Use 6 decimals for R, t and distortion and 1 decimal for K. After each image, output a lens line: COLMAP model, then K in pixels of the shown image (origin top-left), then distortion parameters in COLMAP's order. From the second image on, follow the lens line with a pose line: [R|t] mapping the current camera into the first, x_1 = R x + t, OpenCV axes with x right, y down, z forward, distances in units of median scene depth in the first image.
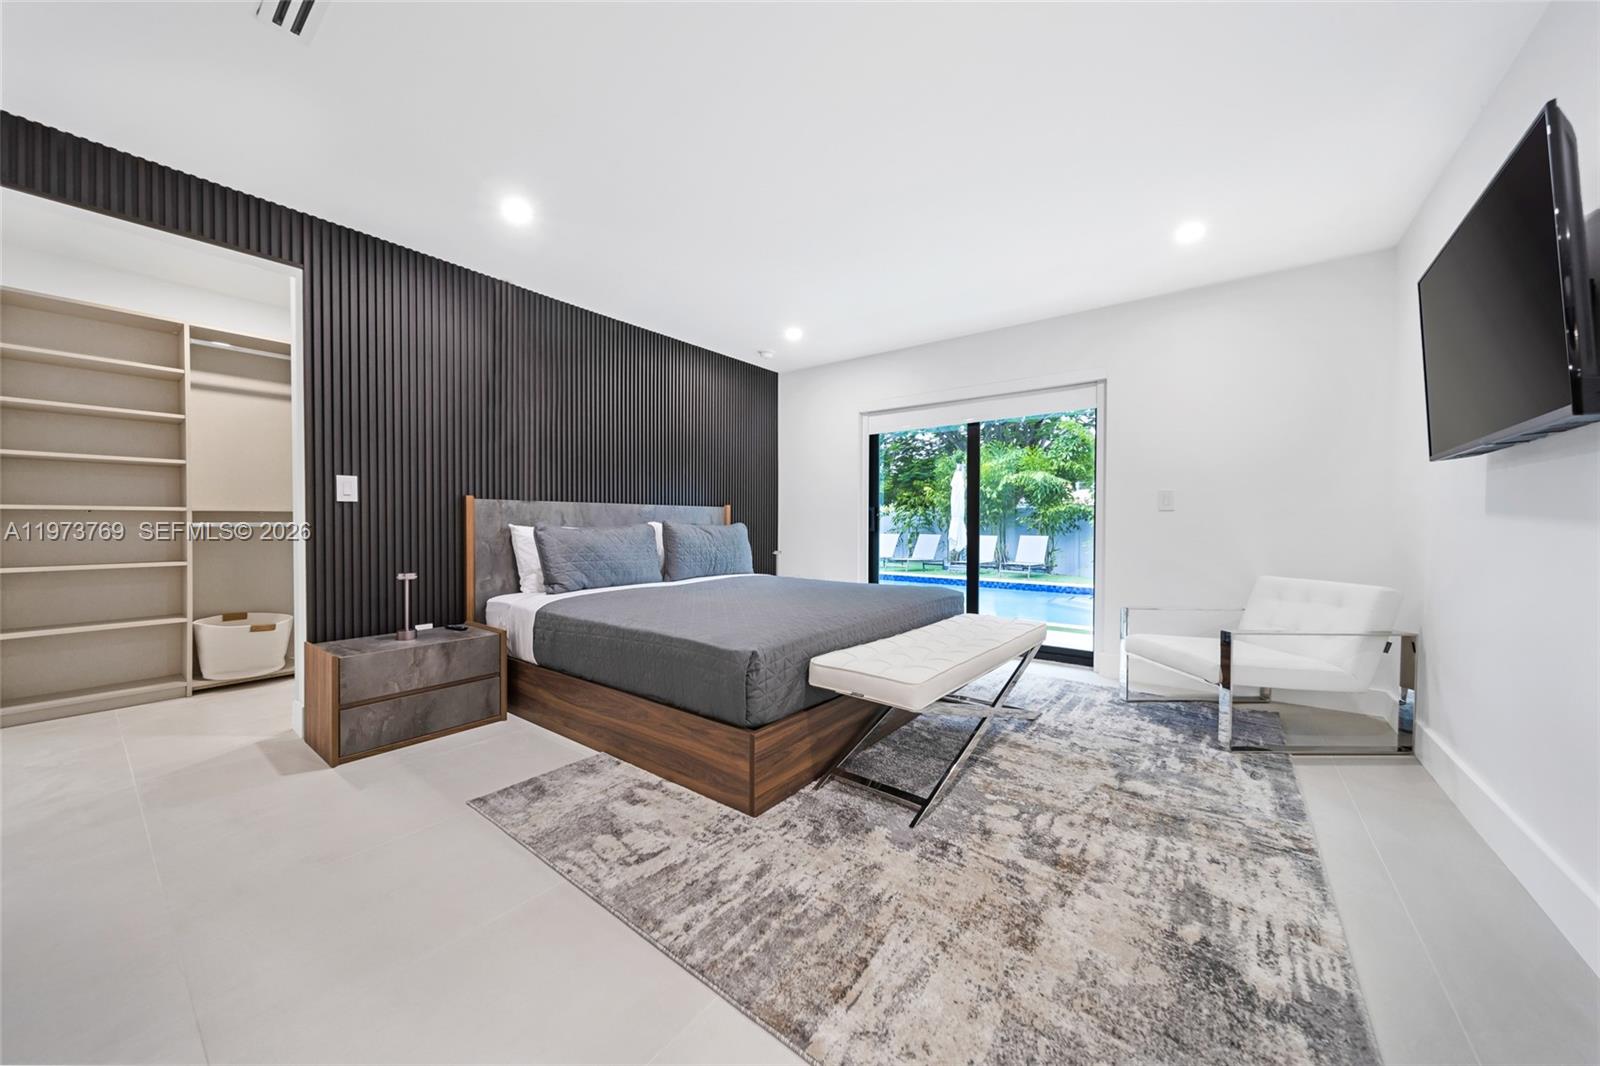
lens RADIAL K [[554.0, 0, 770.0], [0, 554.0, 529.3], [0, 0, 1]] dist [-0.001521, -0.000188]
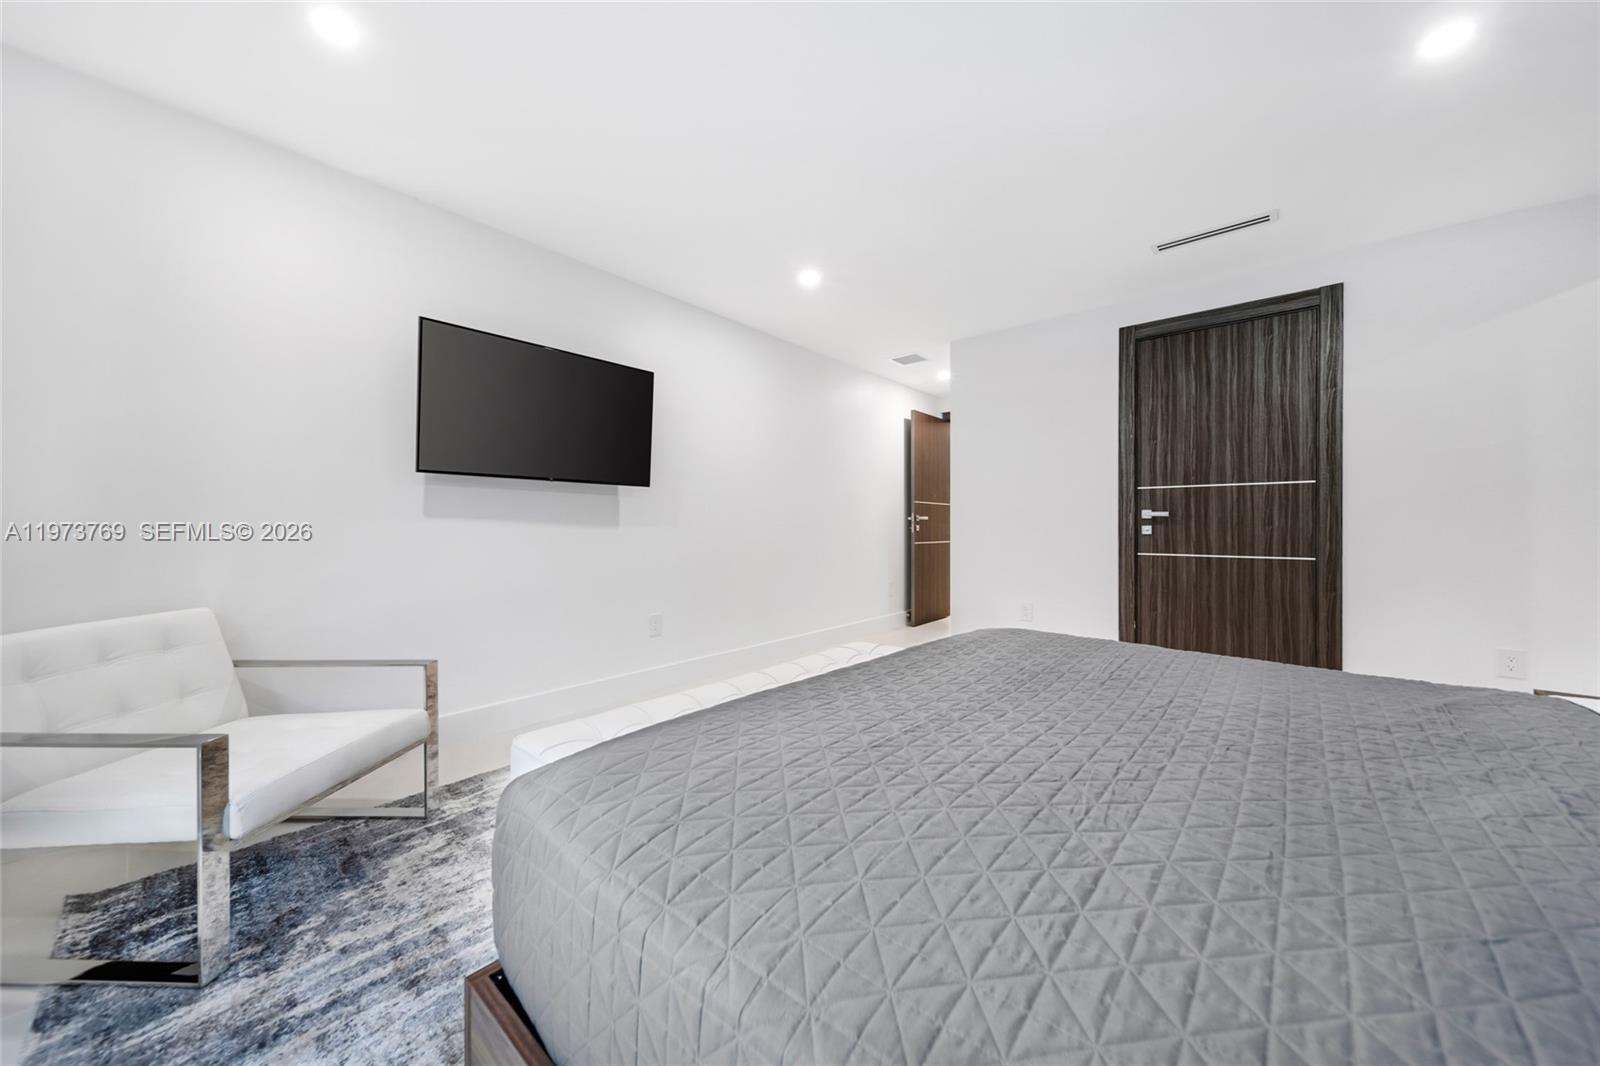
lens RADIAL K [[562.1, 0, 795.3], [0, 562.1, 528.1], [0, 0, 1]] dist [0.016063, -0.001942]
pose [[-0.998903, -0.000263, 0.046830, 0.308142], [0.000644, 0.999813, 0.019353, -0.023080], [-0.046826, 0.019362, -0.998715, 2.007842]]
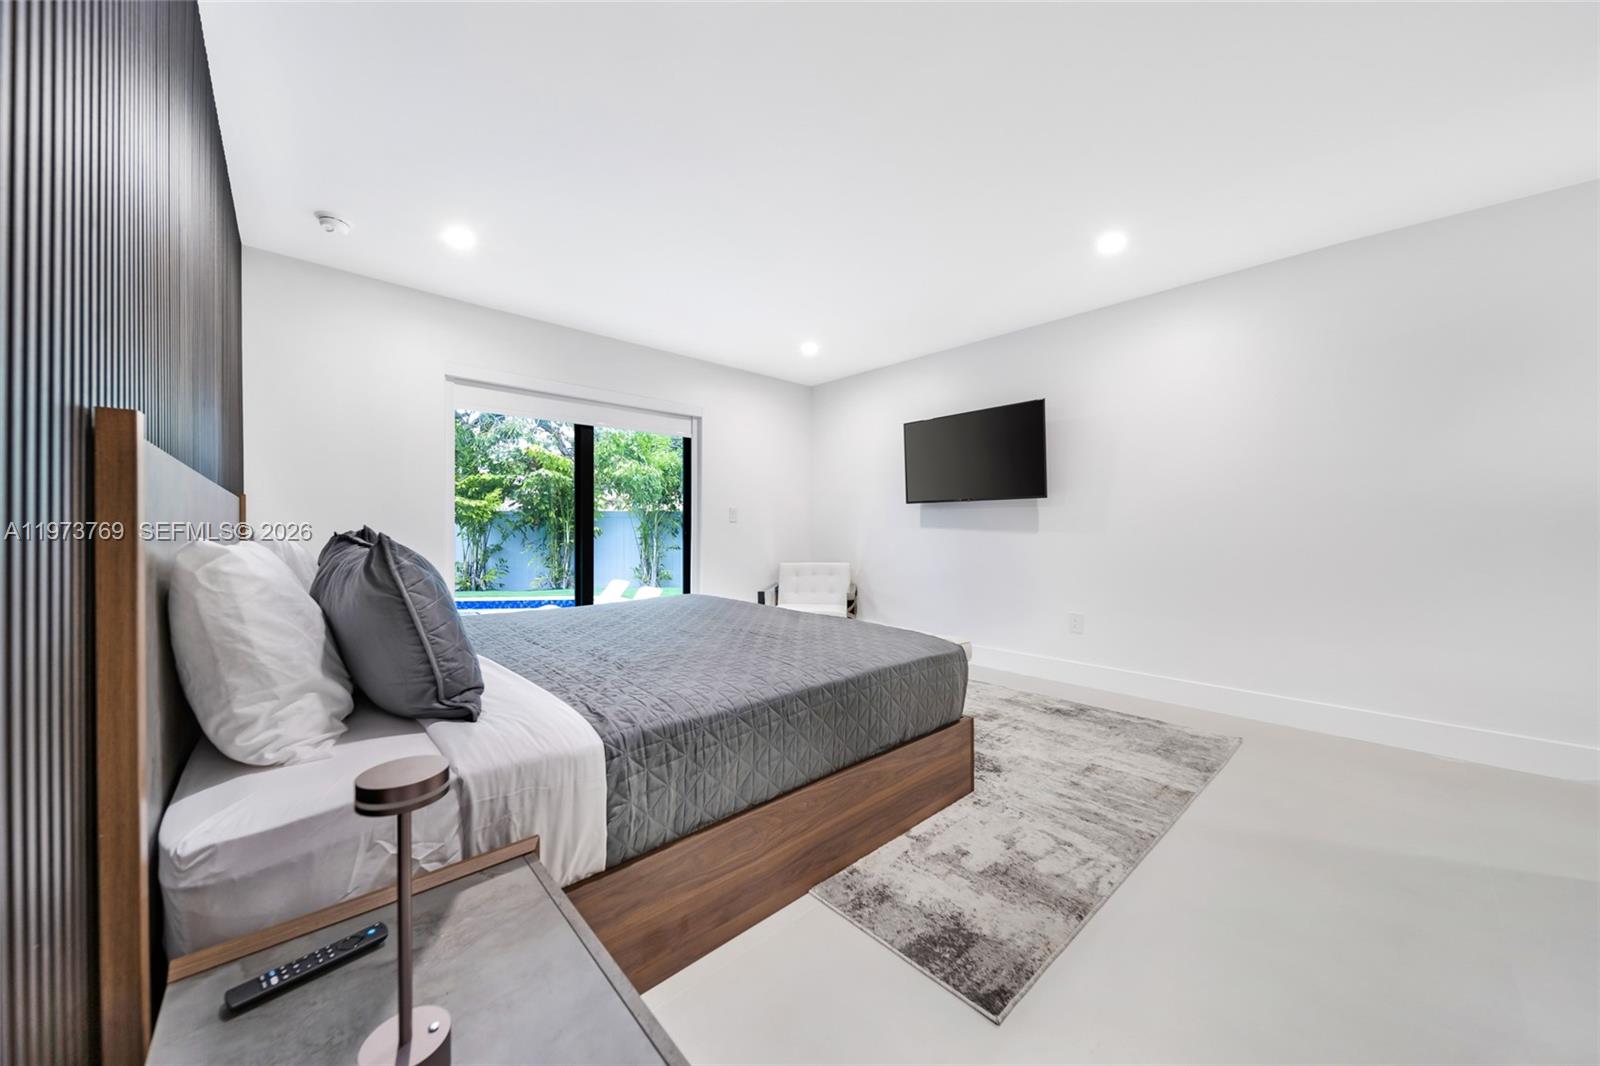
lens RADIAL K [[562.1, 0, 795.3], [0, 562.1, 528.1], [0, 0, 1]] dist [0.016063, -0.001942]
pose [[0.149563, 0.004369, 0.988742, -1.072260], [0.017170, 0.999828, -0.007015, -0.011551], [-0.988603, 0.018025, 0.149463, 1.029546]]
